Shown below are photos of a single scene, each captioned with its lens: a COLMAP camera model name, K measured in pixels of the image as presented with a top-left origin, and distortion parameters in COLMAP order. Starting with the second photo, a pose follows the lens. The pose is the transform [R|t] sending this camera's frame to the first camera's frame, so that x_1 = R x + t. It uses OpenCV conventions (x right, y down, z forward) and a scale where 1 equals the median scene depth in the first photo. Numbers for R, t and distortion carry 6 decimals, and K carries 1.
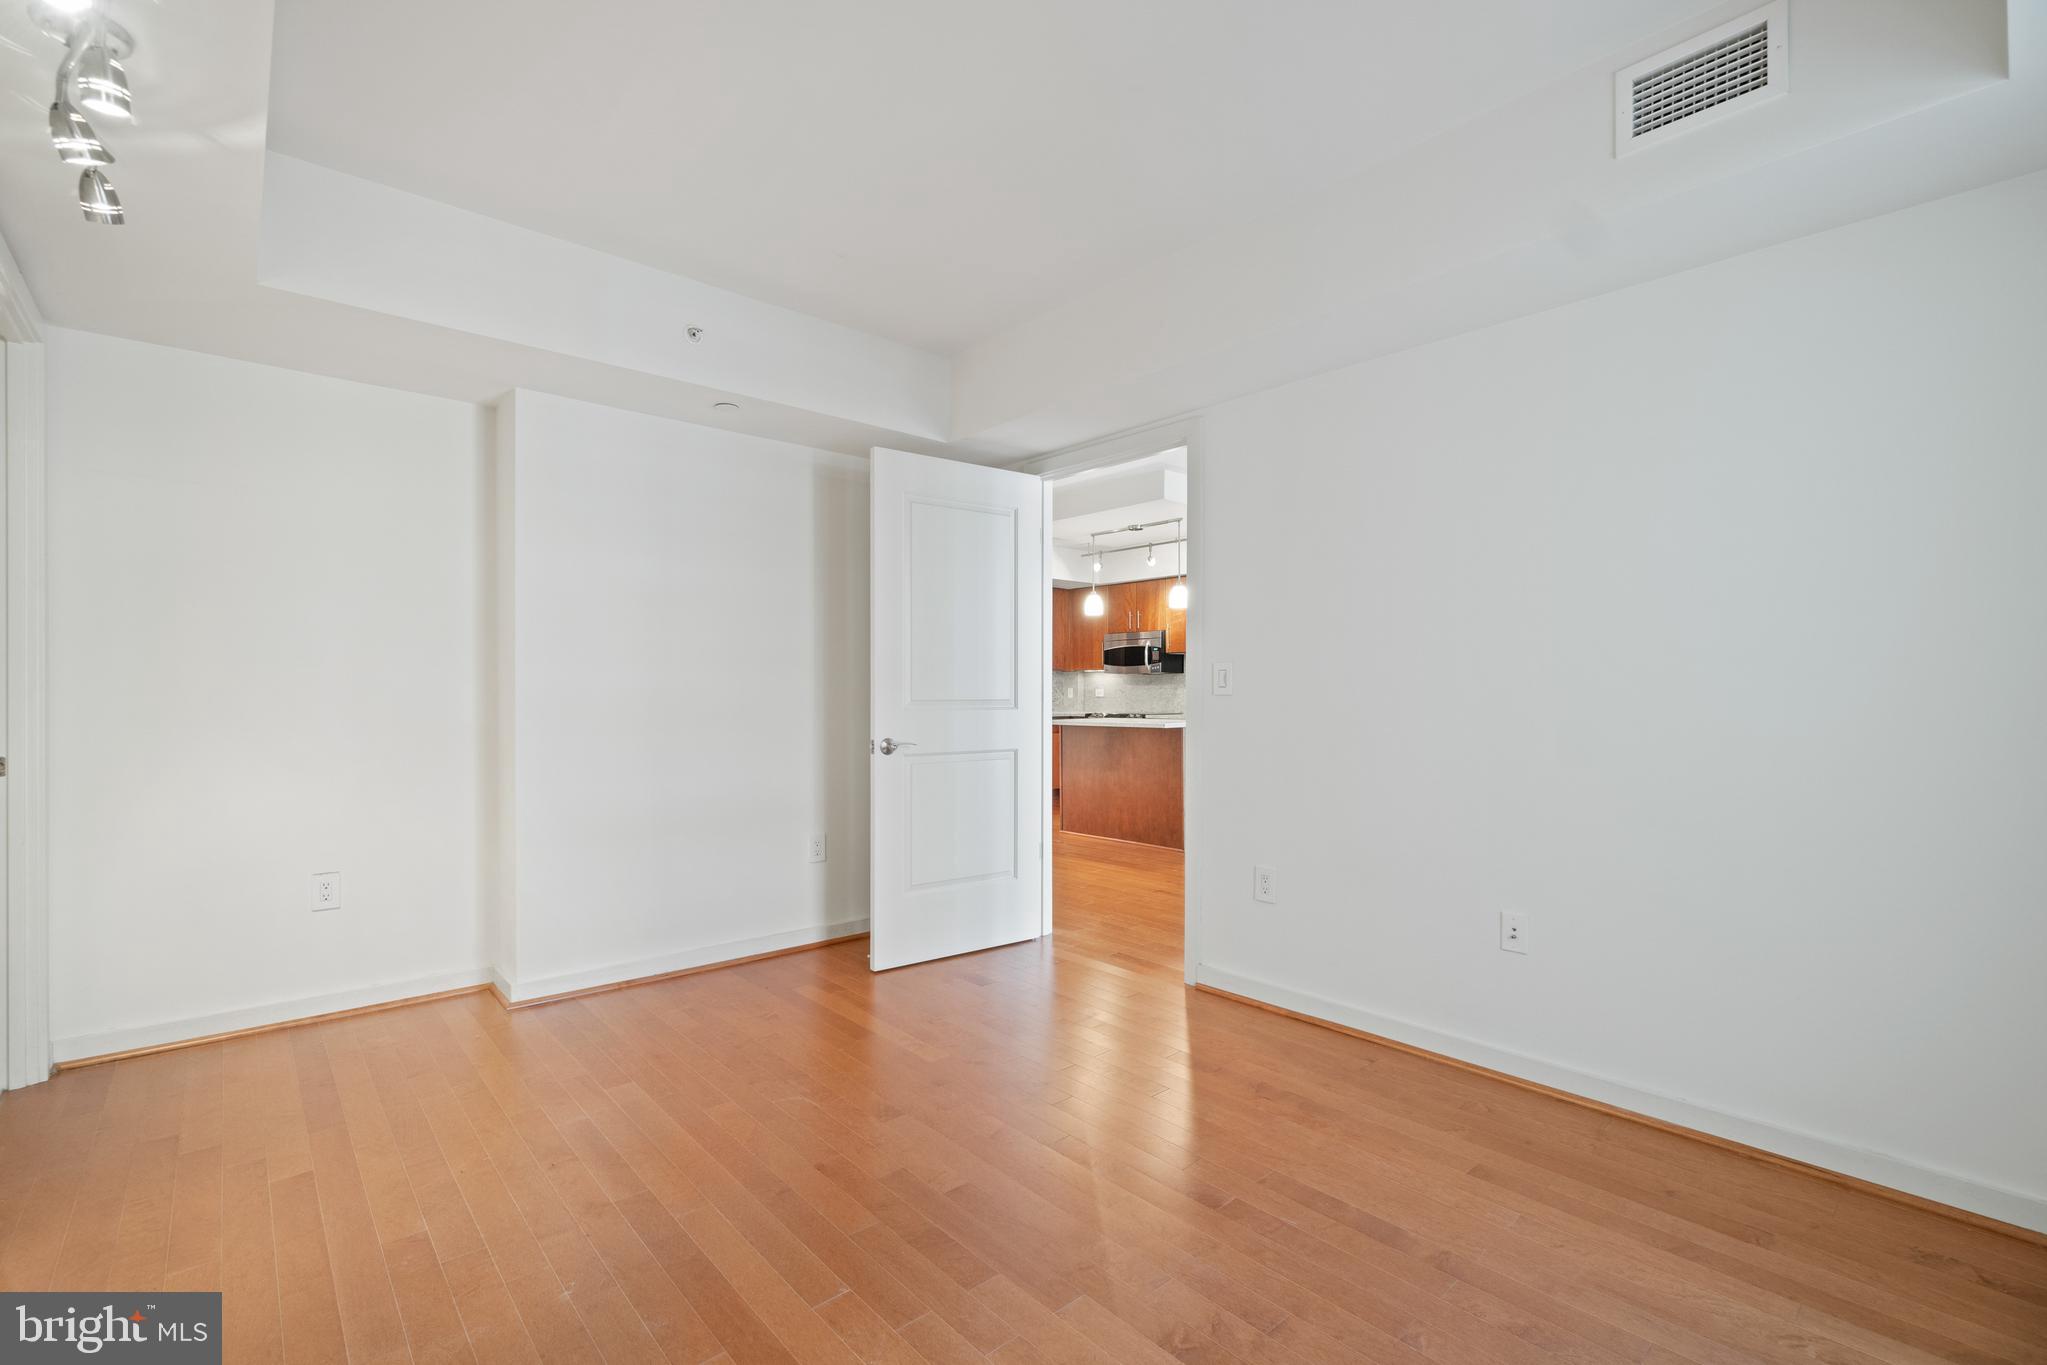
lens RADIAL K [[878.1, 0, 999.7], [0, 878.1, 690.9], [0, 0, 1]] dist [-0.021711, 0.007979]
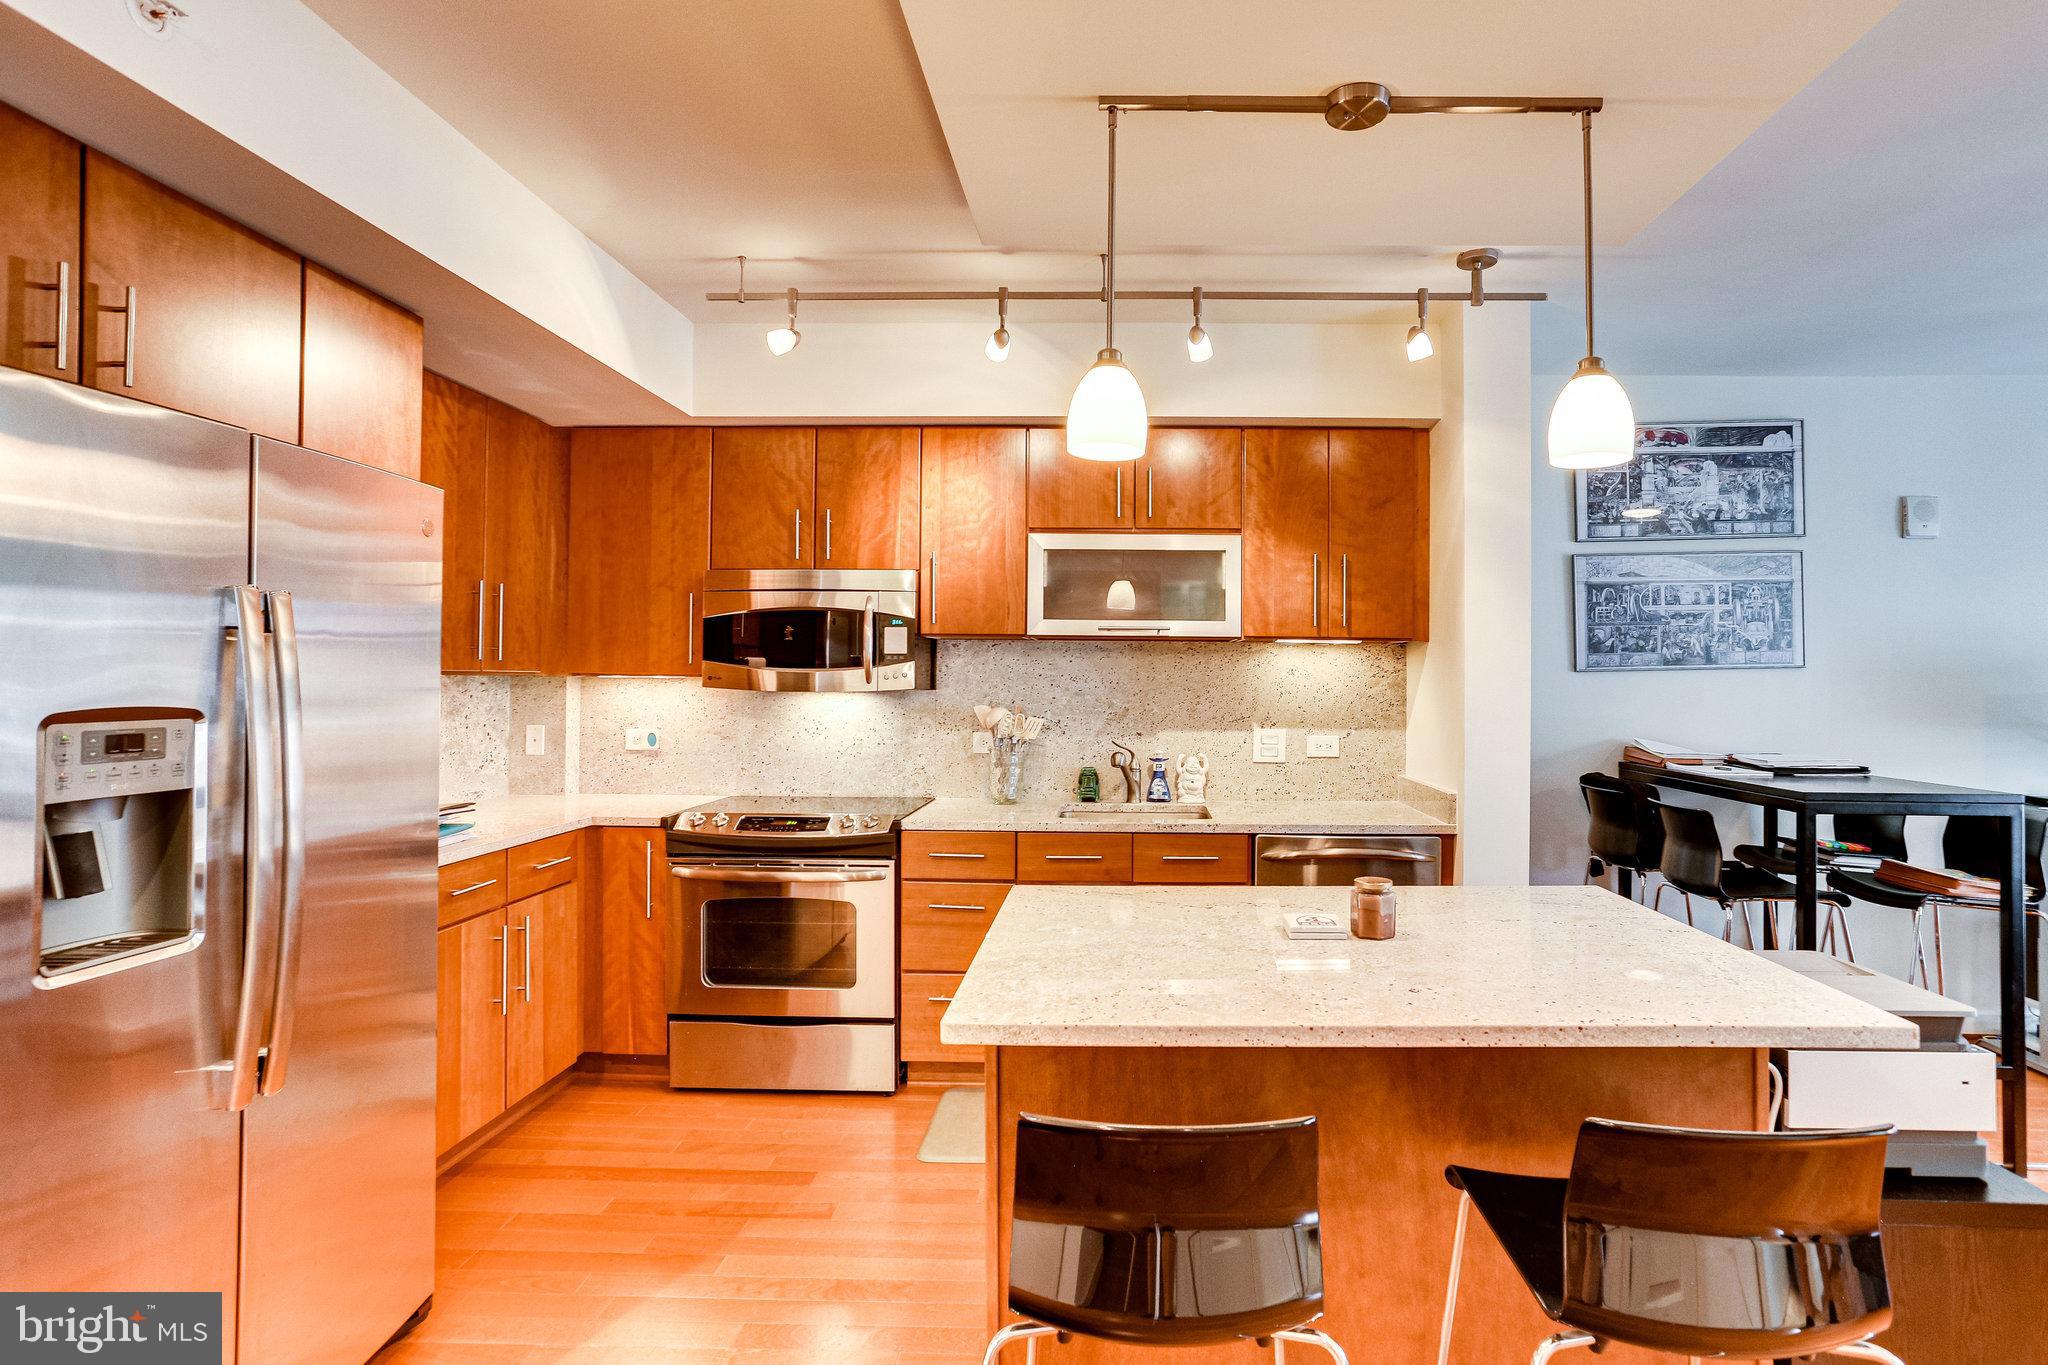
lens RADIAL K [[1037.0, 0, 1113.7], [0, 1037.0, 660.7], [0, 0, 1]] dist [-0.039922, 0.030990]
pose [[0.676118, 0.018739, 0.736555, -0.066469], [-0.008787, 0.999811, -0.017370, -0.025720], [-0.736741, 0.005272, 0.676154, 0.653130]]
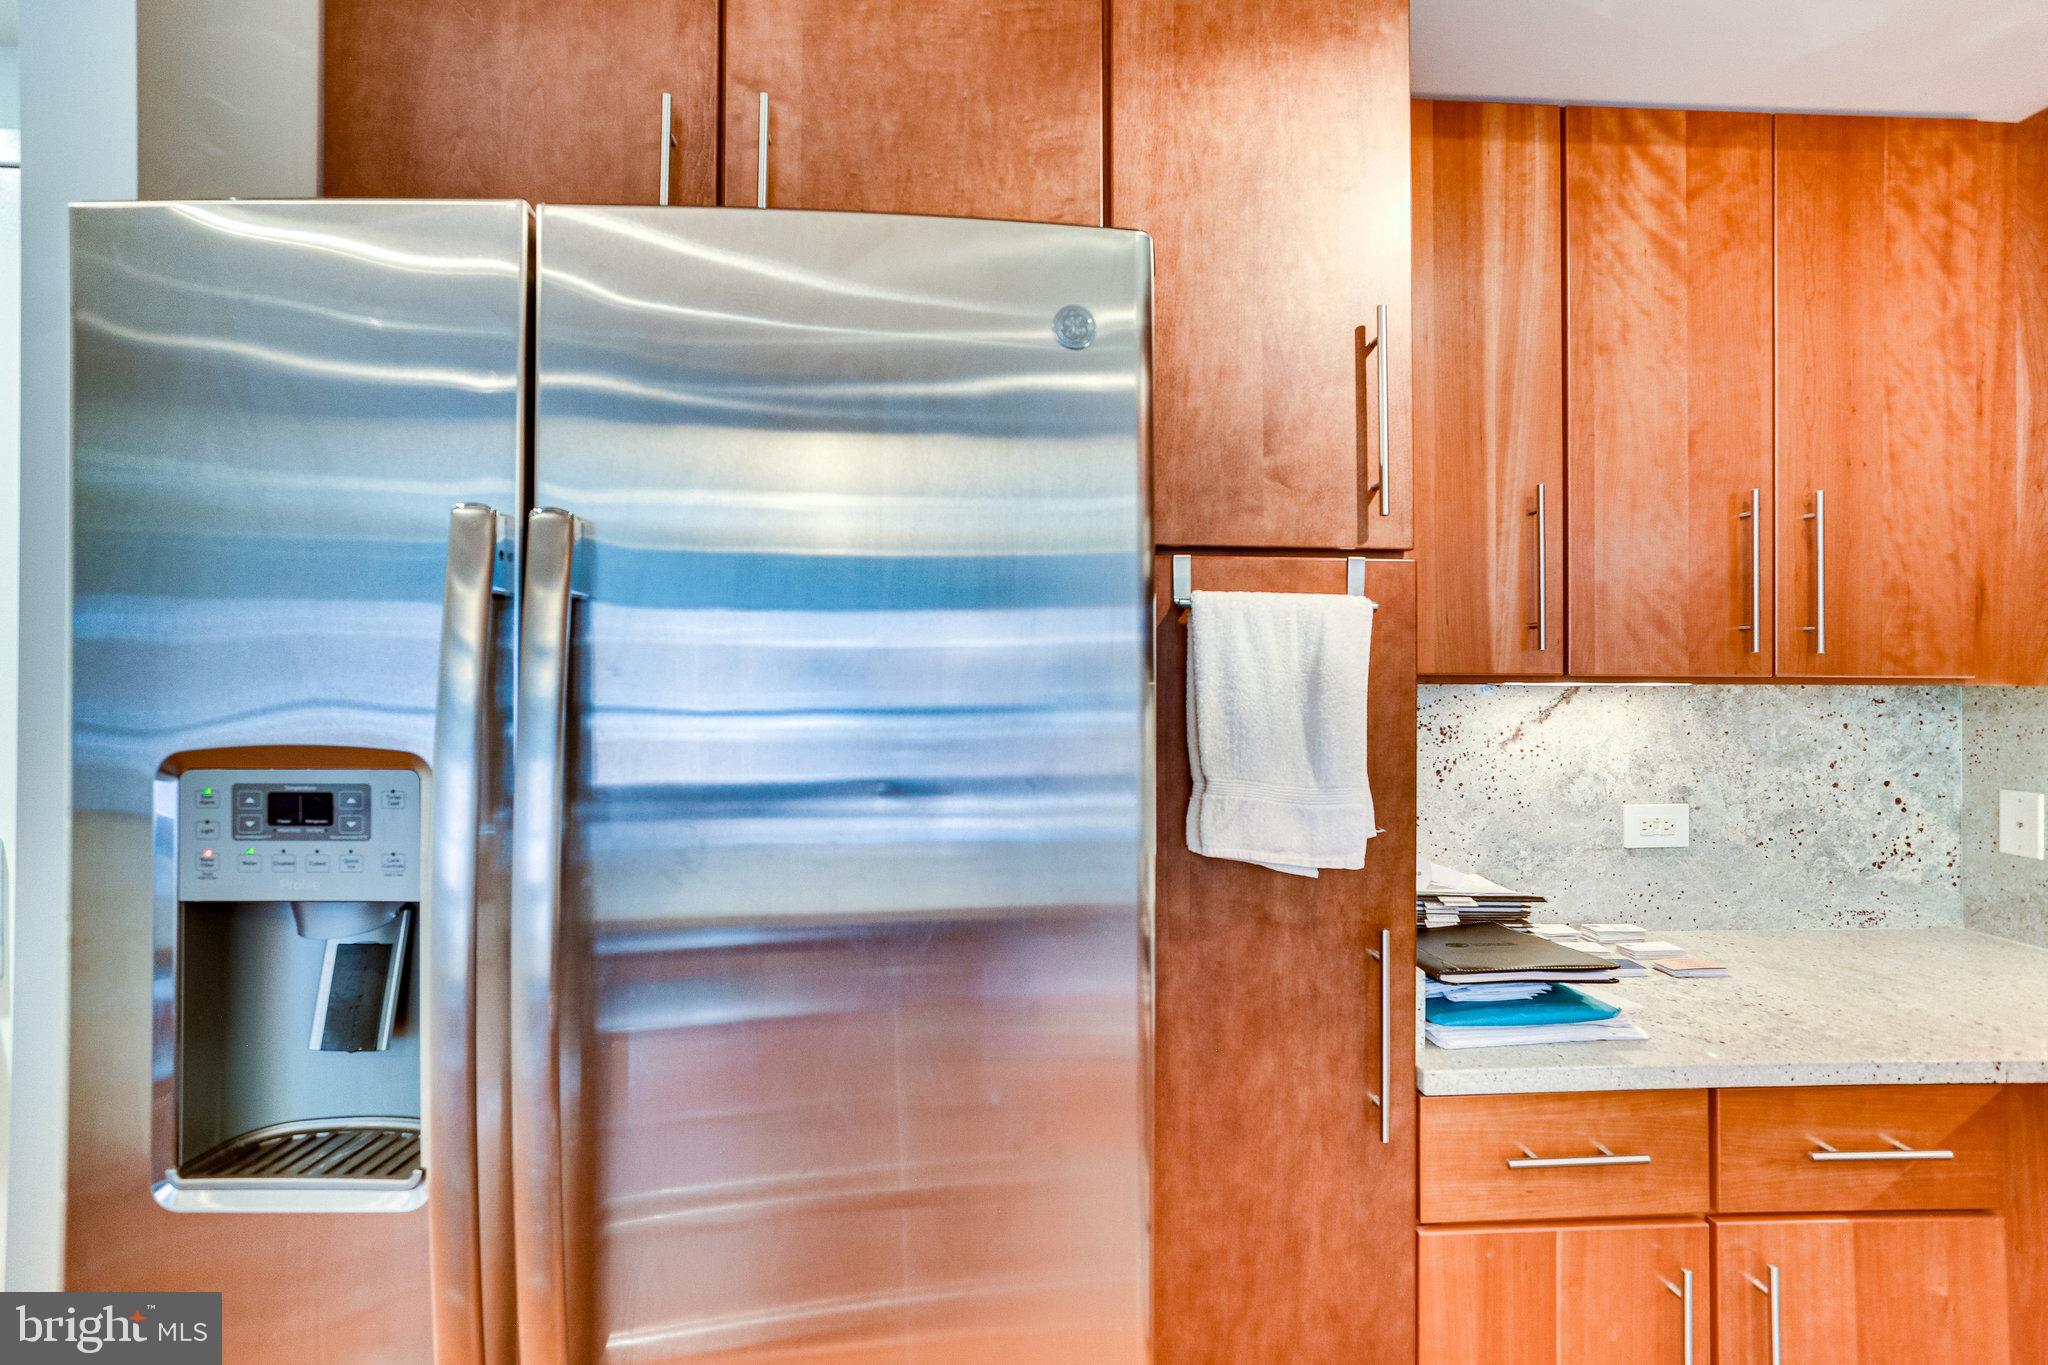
lens RADIAL K [[1005.6, 0, 1014.1], [0, 1005.6, 673.5], [0, 0, 1]] dist [-0.045323, 0.026438]
pose [[0.782841, -0.000443, -0.622222, 0.056318], [-0.002398, 0.999990, -0.003729, -0.025996], [0.622218, 0.004412, 0.782832, 0.854512]]
